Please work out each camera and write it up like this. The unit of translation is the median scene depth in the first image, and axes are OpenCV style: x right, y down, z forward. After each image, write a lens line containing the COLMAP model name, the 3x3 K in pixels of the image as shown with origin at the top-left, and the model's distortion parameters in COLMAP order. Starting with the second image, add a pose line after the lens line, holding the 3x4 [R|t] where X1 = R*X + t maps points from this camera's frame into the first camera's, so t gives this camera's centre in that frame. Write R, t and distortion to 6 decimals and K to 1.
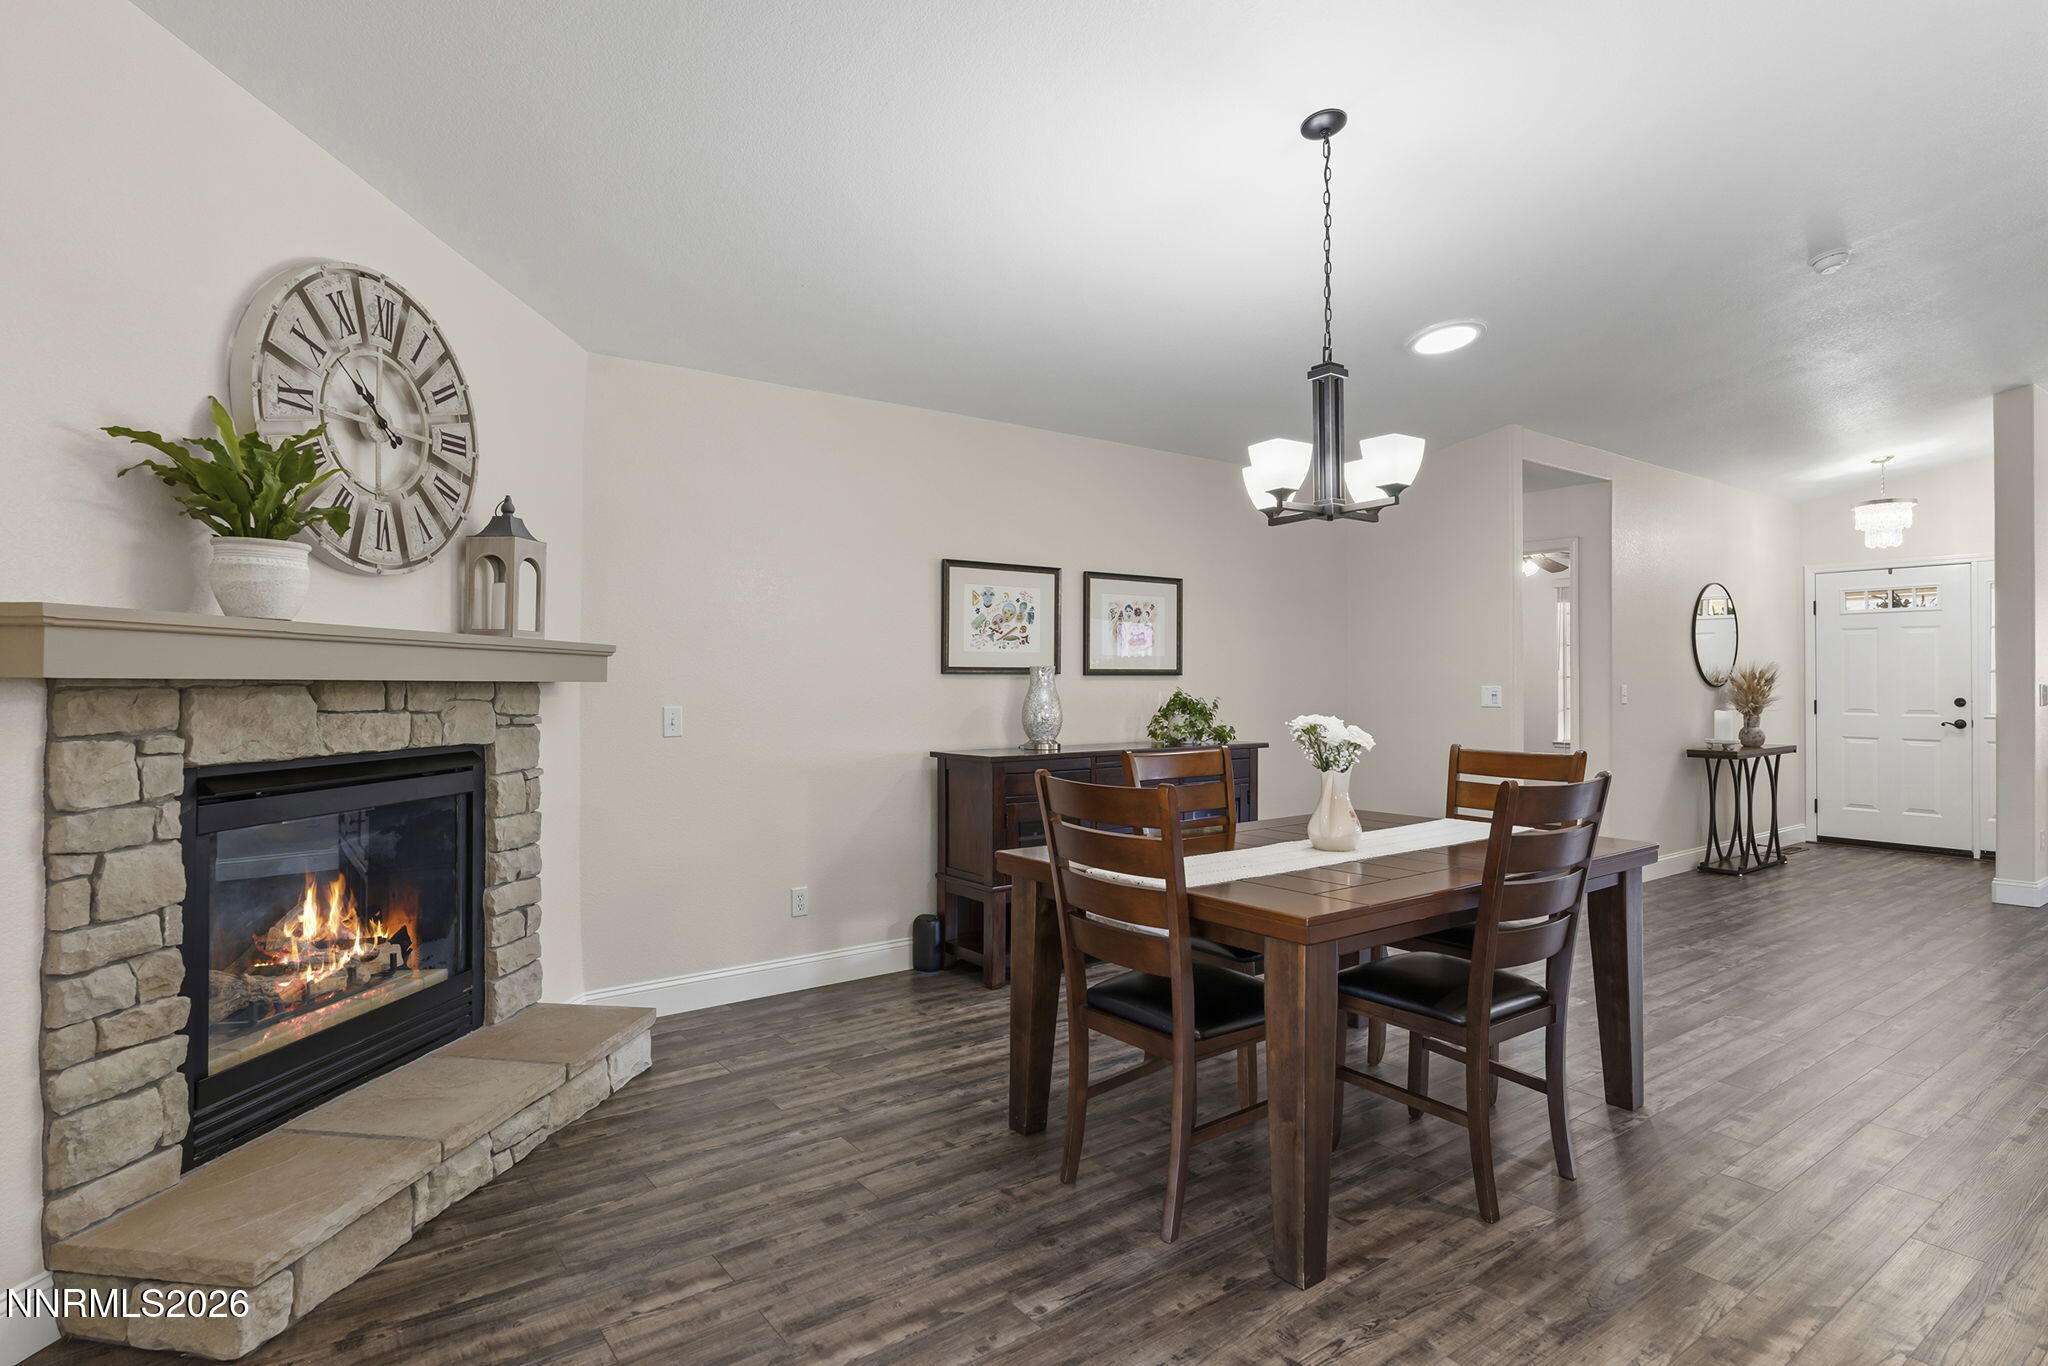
lens RADIAL K [[1080.0, 0, 1034.9], [0, 1080.0, 672.4], [0, 0, 1]] dist [0.009867, -0.002059]
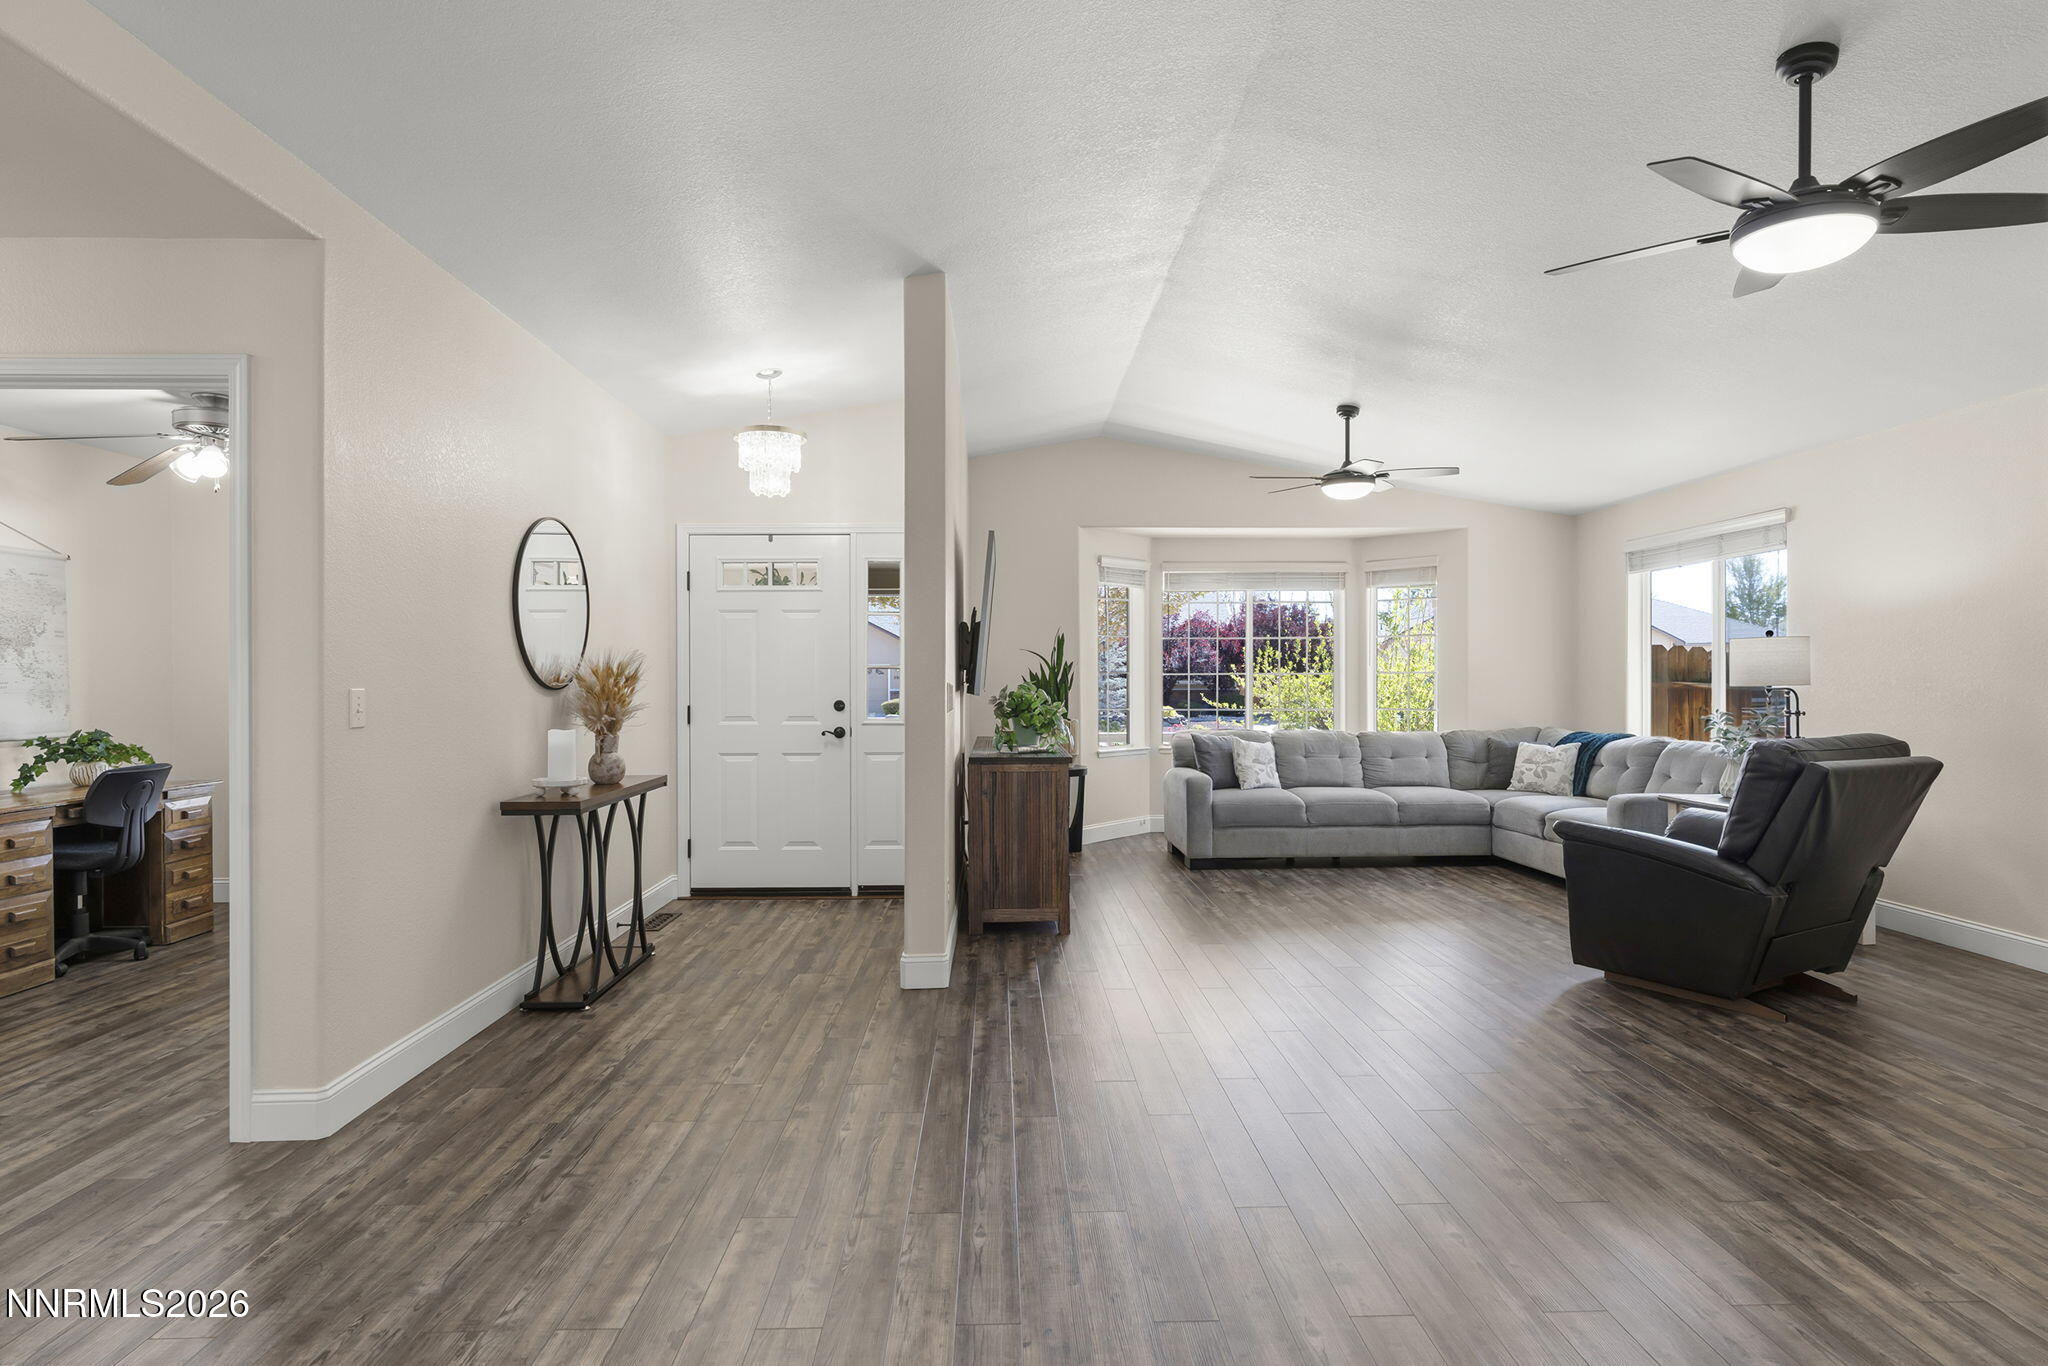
lens RADIAL K [[1080.0, 0, 1026.7], [0, 1080.0, 674.2], [0, 0, 1]] dist [0.009867, -0.002059]
pose [[0.589465, 0.000844, 0.807793, 0.298681], [-0.000917, 1.000000, -0.000376, 0.004588], [-0.807793, -0.000519, 0.589466, 0.434306]]
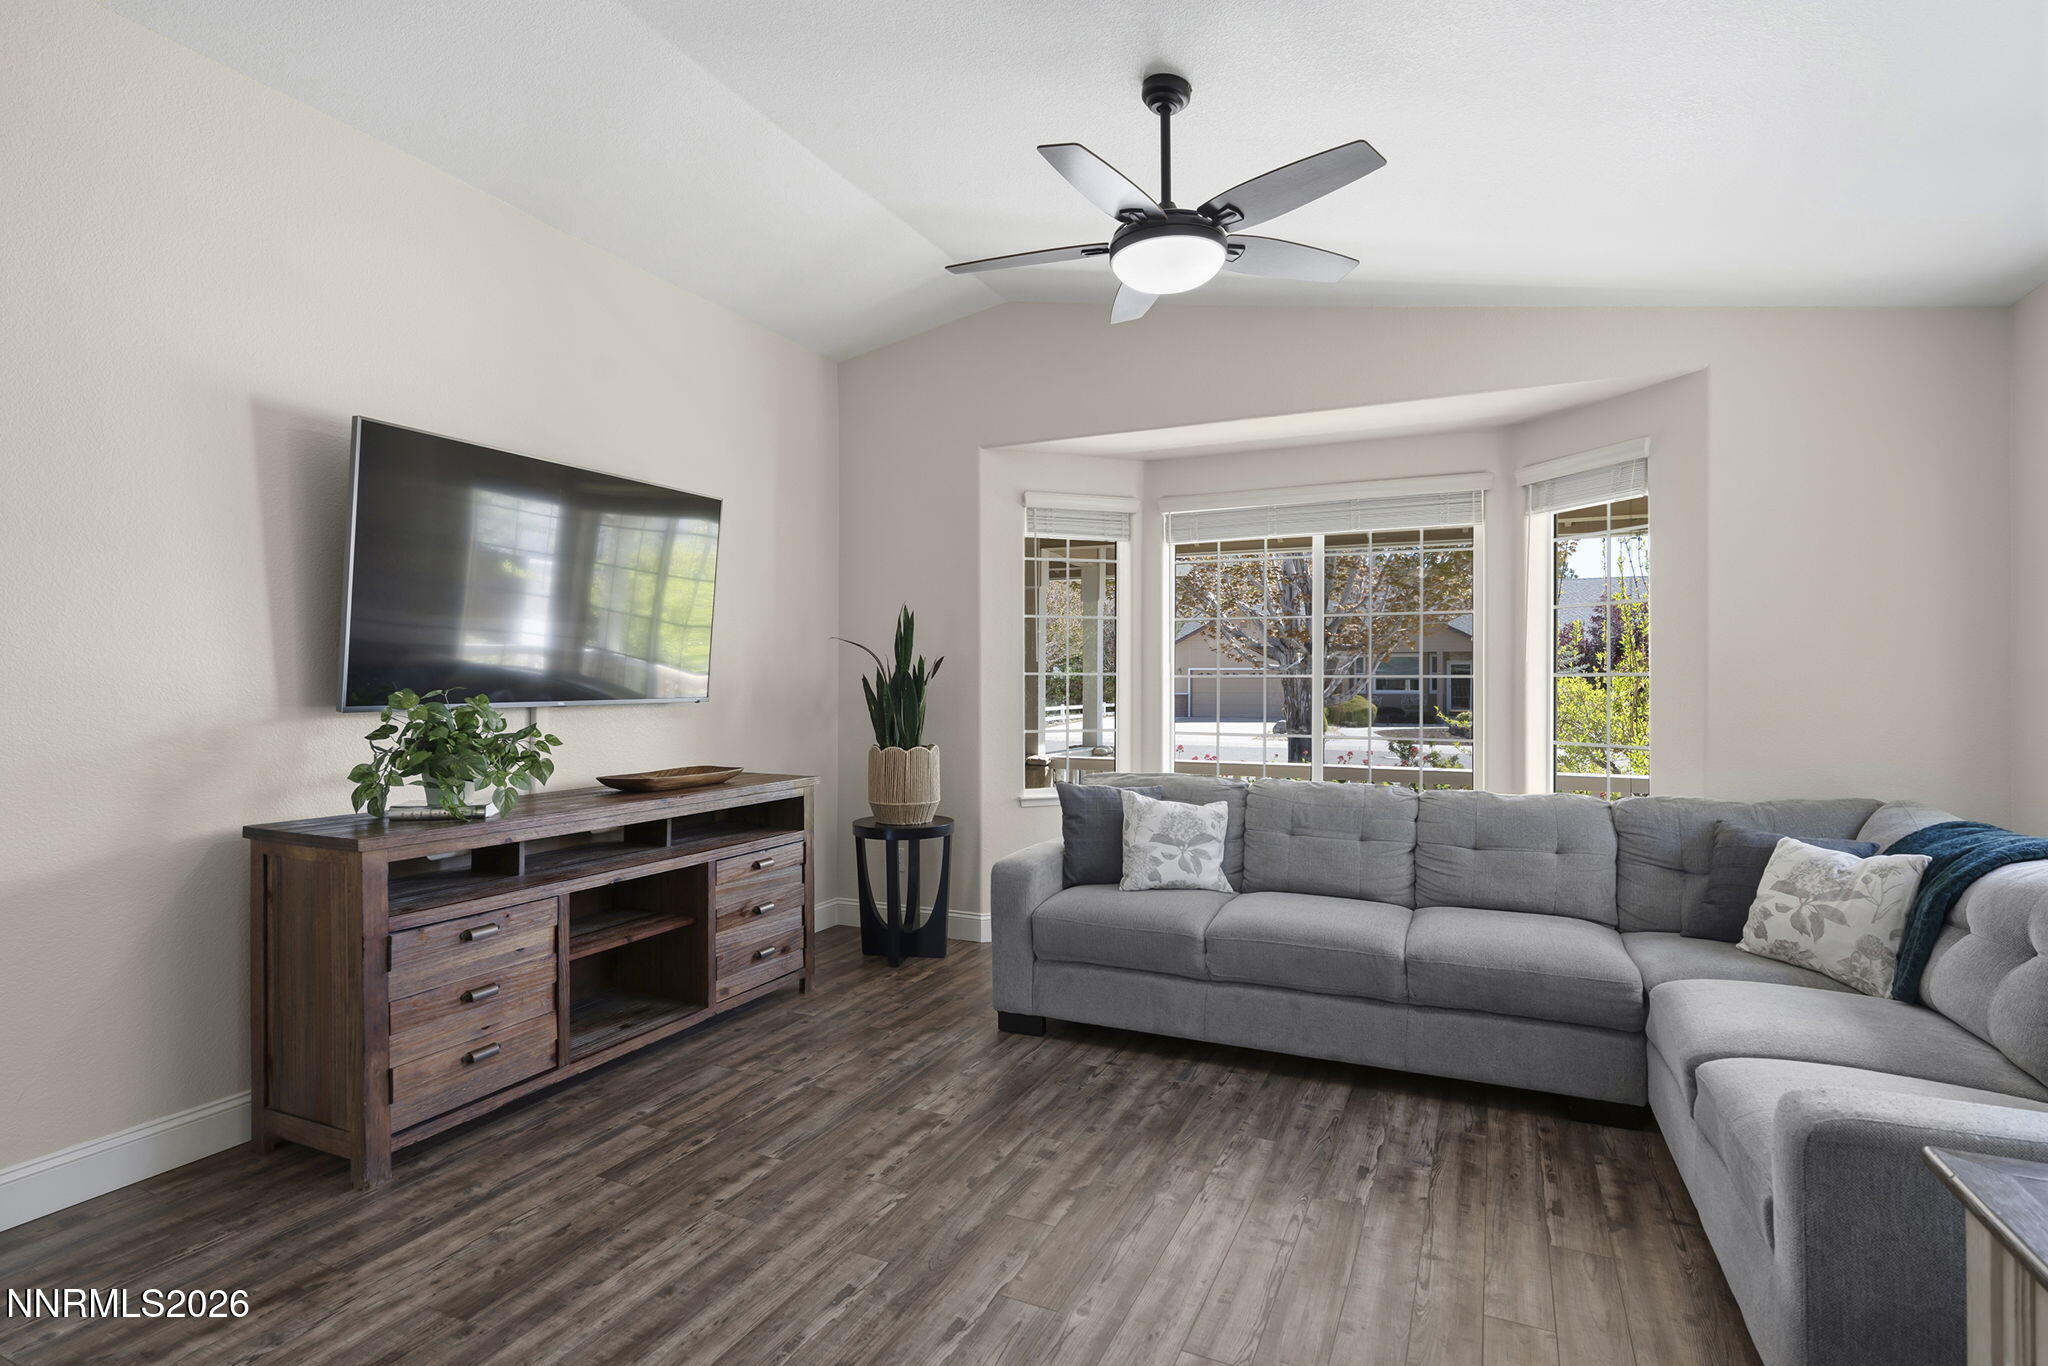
lens RADIAL K [[997.9, 0, 1019.8], [0, 997.9, 685.9], [0, 0, 1]] dist [-0.000752, 0.000375]
pose [[0.891969, 0.000984, 0.452095, 0.937962], [-0.004203, 0.999972, 0.006116, 0.006386], [-0.452076, -0.007356, 0.891949, 0.442402]]
